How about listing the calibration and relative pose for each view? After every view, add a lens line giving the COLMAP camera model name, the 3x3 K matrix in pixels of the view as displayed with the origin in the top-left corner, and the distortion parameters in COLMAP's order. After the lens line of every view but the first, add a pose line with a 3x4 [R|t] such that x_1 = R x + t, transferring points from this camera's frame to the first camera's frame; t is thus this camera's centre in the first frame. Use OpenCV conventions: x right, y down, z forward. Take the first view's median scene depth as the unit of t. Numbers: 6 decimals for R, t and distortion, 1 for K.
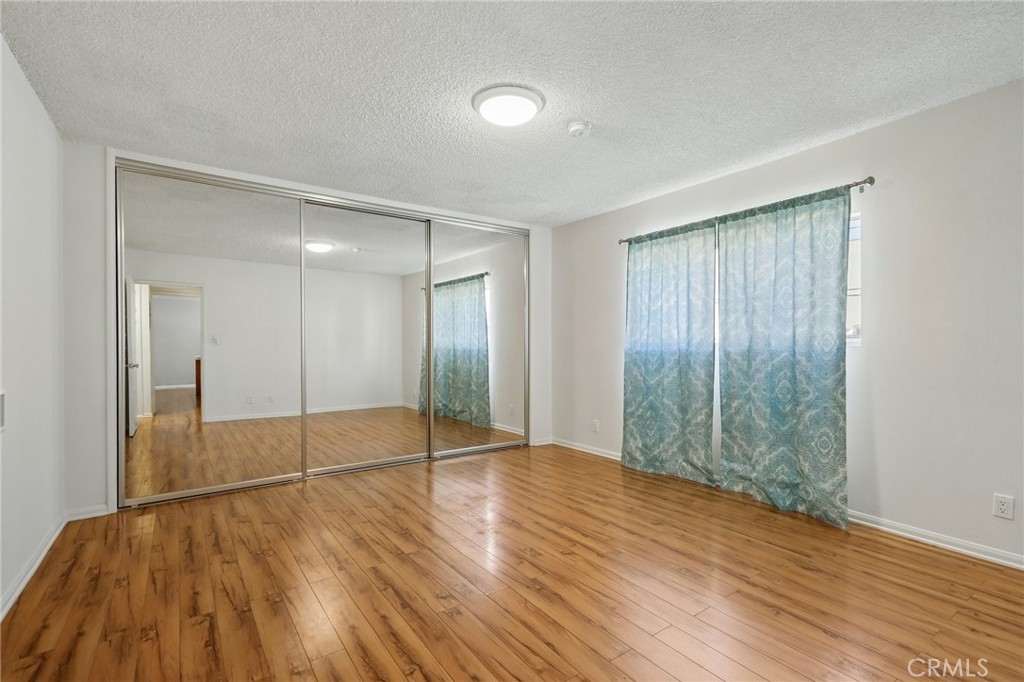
lens RADIAL K [[486.0, 0, 513.4], [0, 486.0, 344.1], [0, 0, 1]] dist [0.000731, 0.000070]
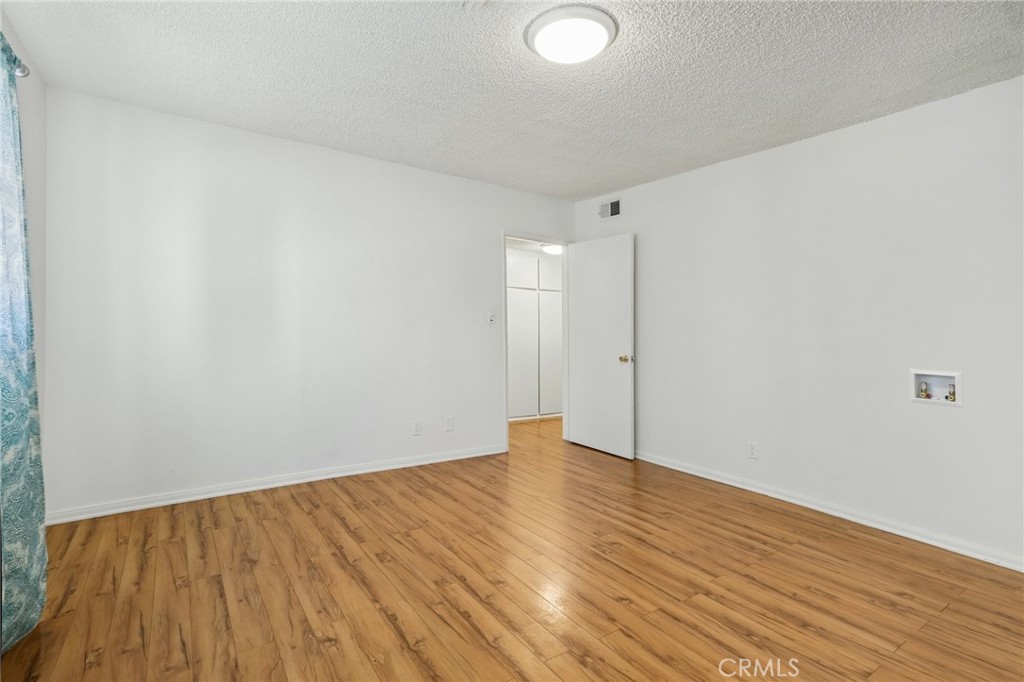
lens RADIAL K [[486.0, 0, 511.2], [0, 486.0, 338.5], [0, 0, 1]] dist [0.000731, 0.000070]
pose [[-0.999859, -0.015455, -0.006521, 0.106412], [-0.015521, 0.999828, 0.010144, 0.007049], [0.006363, 0.010244, -0.999927, 1.838616]]
